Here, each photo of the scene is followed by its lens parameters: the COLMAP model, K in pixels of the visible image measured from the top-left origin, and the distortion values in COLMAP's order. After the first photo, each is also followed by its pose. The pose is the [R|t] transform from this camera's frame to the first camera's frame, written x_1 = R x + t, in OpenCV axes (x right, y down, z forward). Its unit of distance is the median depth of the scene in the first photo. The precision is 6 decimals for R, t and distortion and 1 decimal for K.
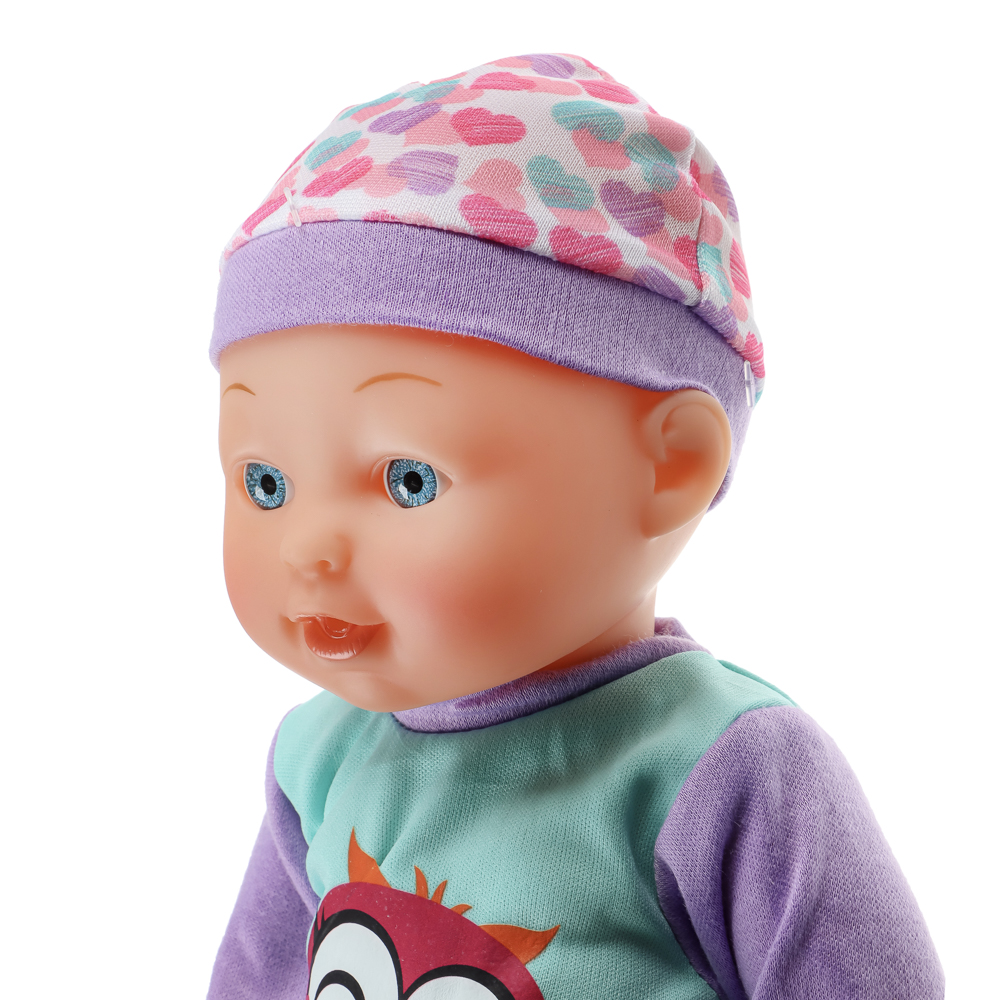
lens RADIAL K [[2350.4, 0, 498.7], [0, 2350.4, 506.1], [0, 0, 1]] dist [-0.245276, 0.000000]
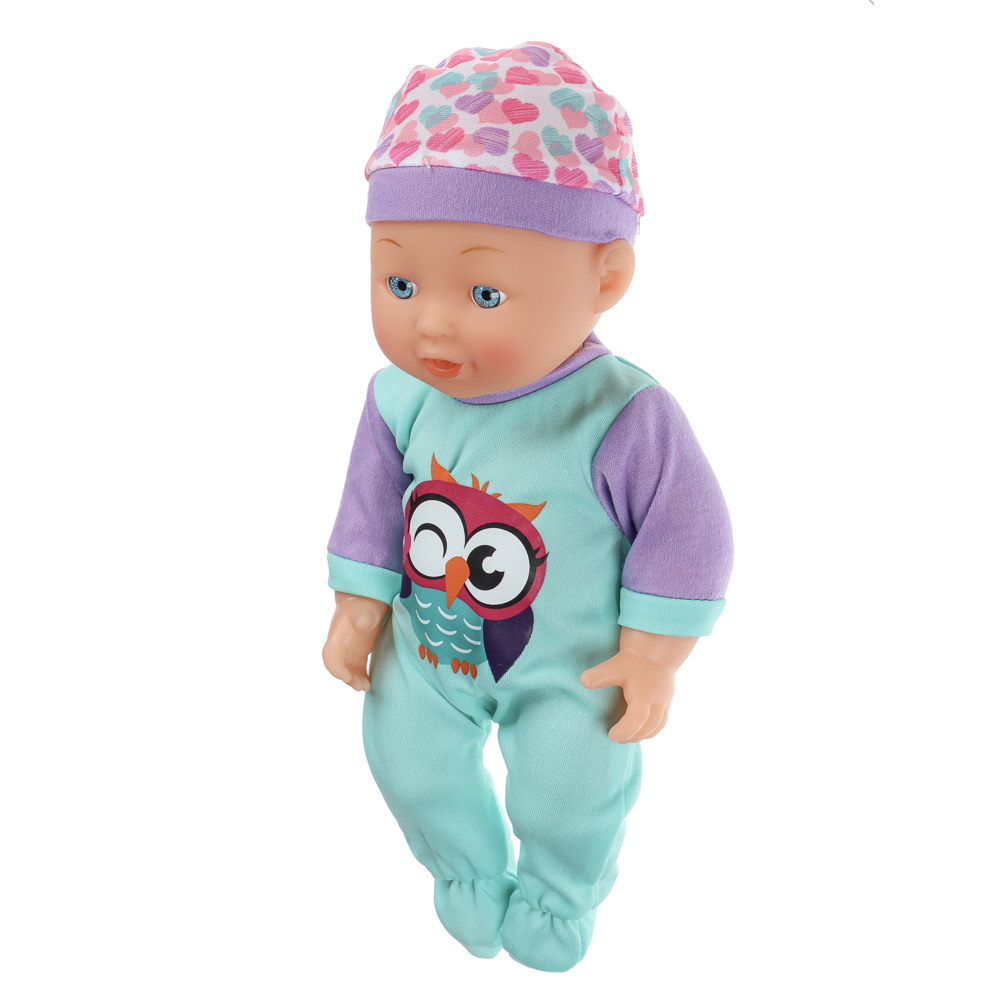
lens RADIAL K [[2350.4, 0, 500.4], [0, 2350.4, 498.7], [0, 0, 1]] dist [-0.245276, 0.000000]
pose [[0.985967, -0.035592, 0.163103, -0.346483], [-0.010310, 0.962162, 0.272282, -0.377030], [-0.166623, -0.270143, 0.948293, -0.922351]]
